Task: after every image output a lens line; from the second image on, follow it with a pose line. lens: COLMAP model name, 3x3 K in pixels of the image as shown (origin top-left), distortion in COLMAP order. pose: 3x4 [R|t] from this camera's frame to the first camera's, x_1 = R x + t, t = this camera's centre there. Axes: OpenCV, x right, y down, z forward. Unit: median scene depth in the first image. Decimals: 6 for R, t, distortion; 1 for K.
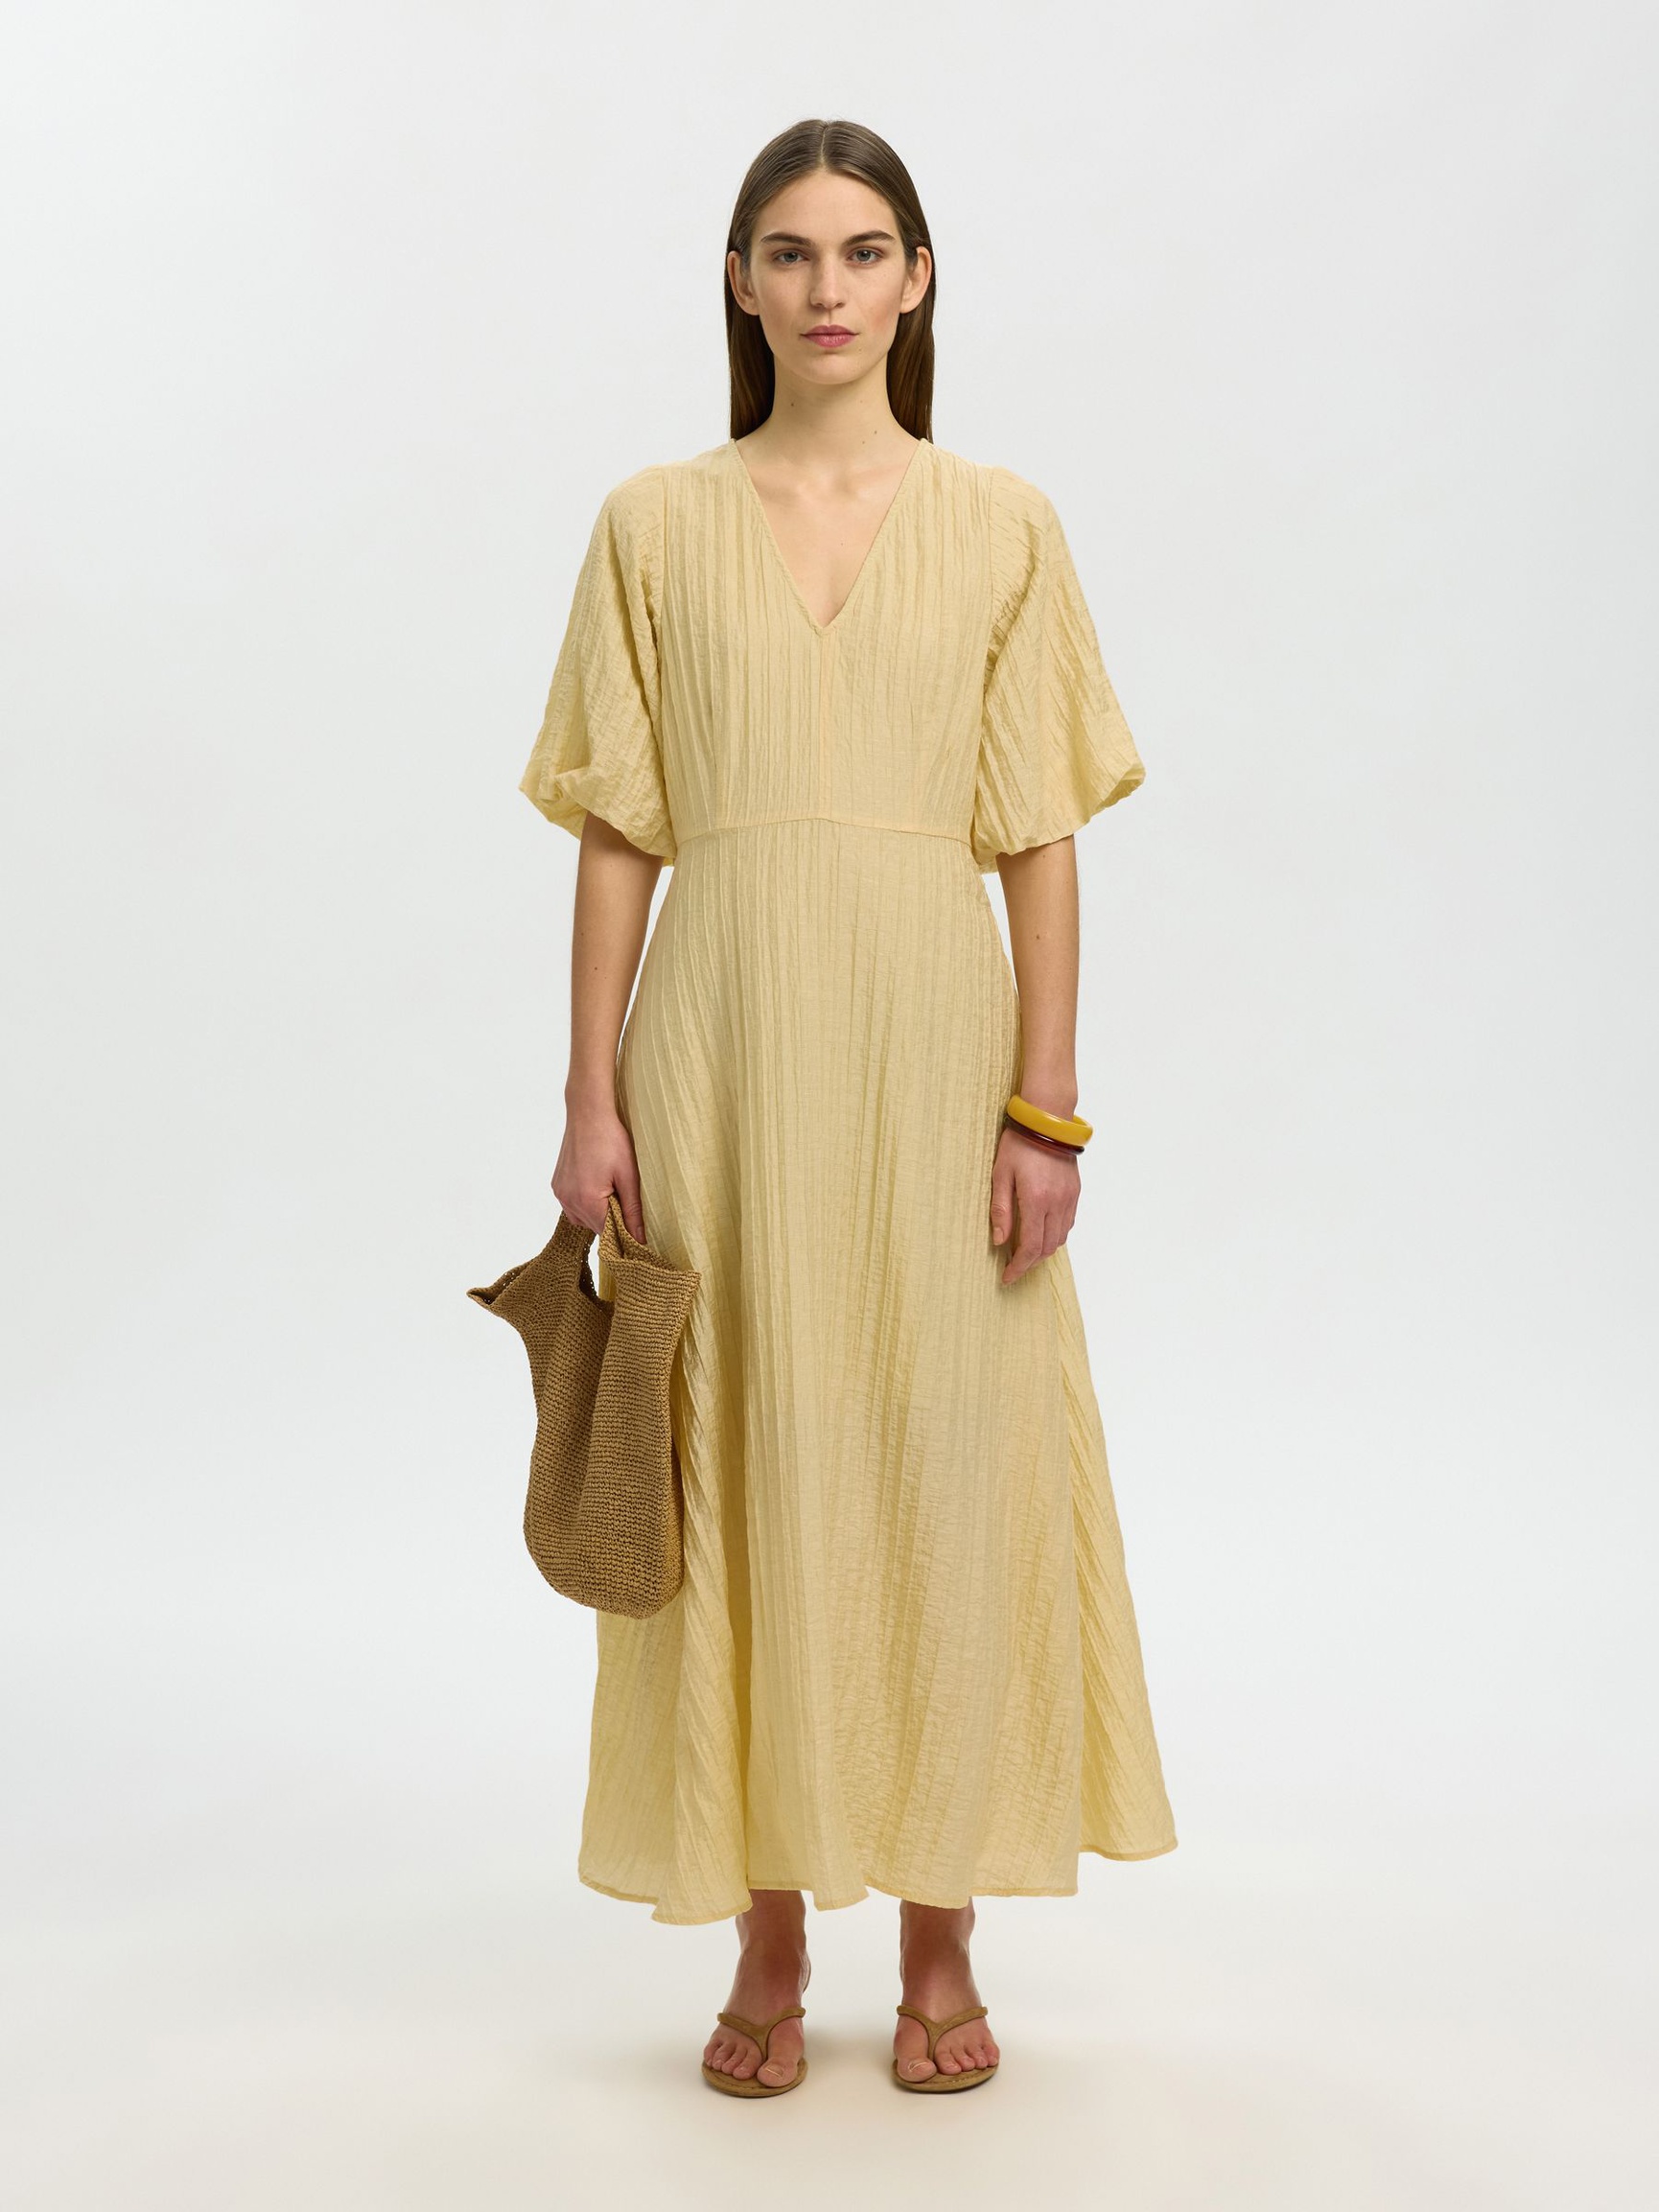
lens RADIAL K [[3086.7, 0, 829.5], [0, 3086.7, 1106.0], [0, 0, 1]] dist [-0.008603, 0.827867]
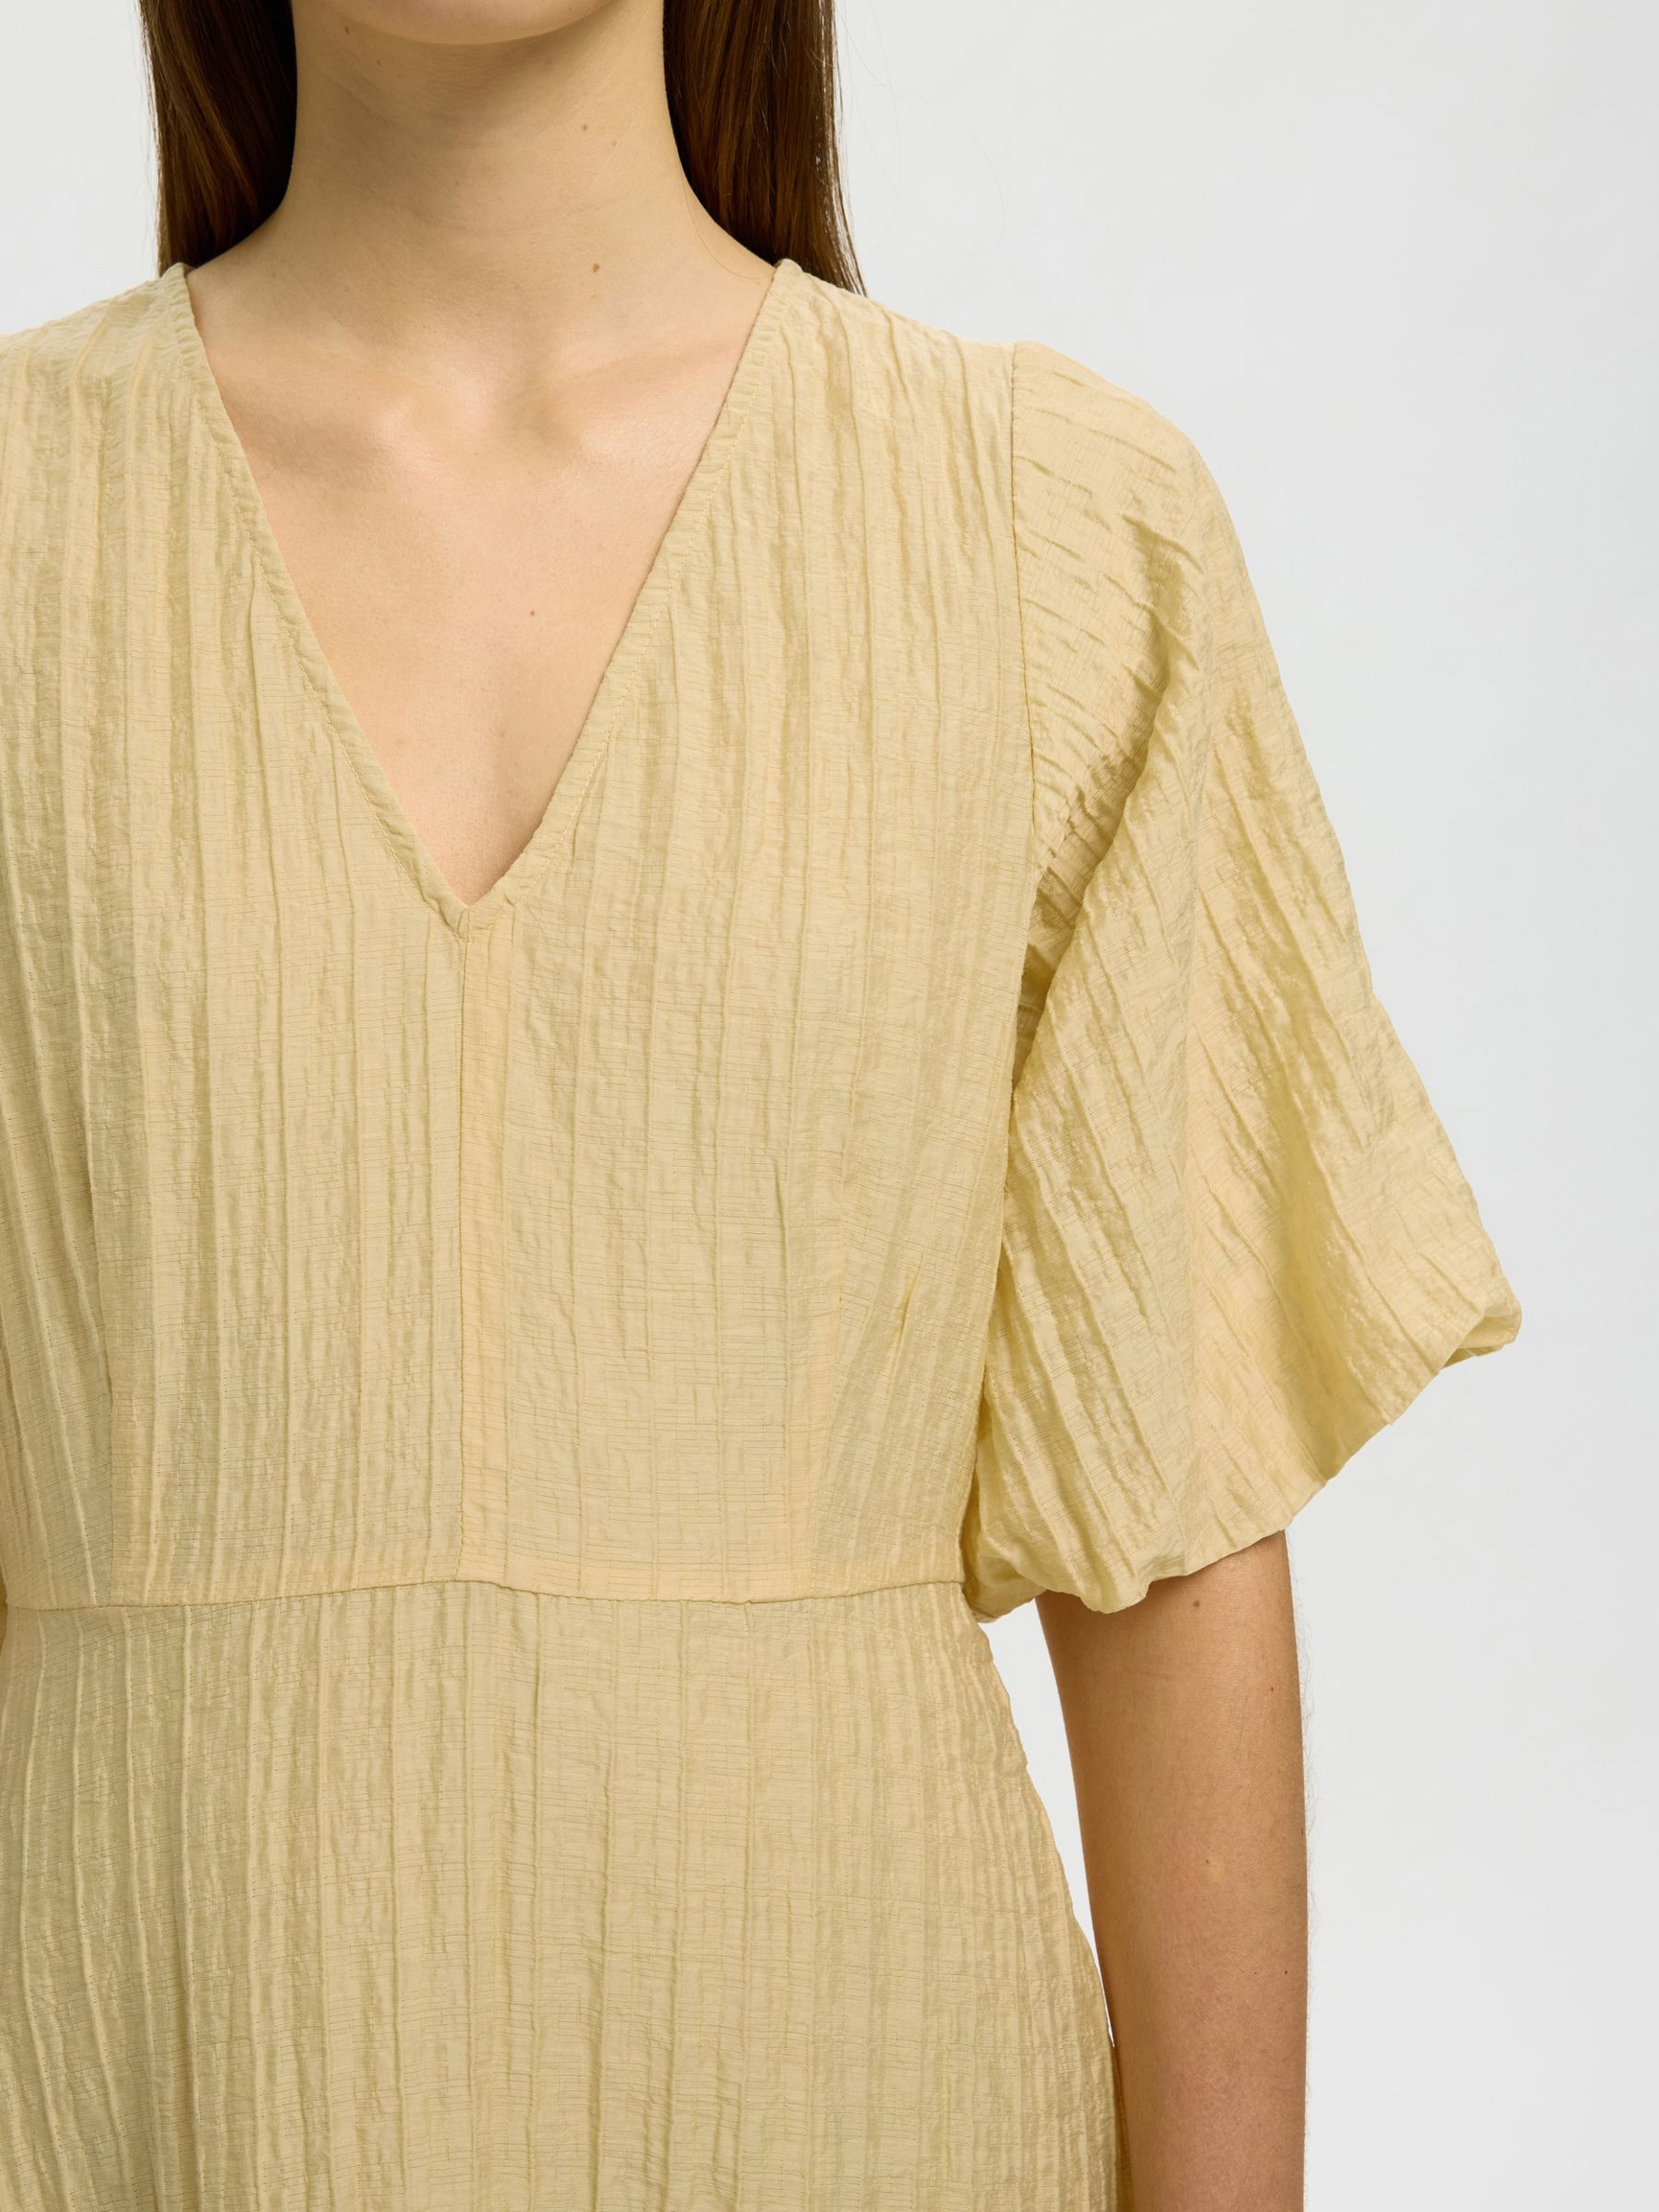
lens RADIAL K [[3086.7, 0, 829.5], [0, 3086.7, 1106.0], [0, 0, 1]] dist [-0.008603, 0.827867]
pose [[0.997578, -0.020128, 0.066576, 0.012047], [0.017663, 0.999144, 0.037415, -0.145386], [-0.067272, -0.036148, 0.997080, 0.703338]]
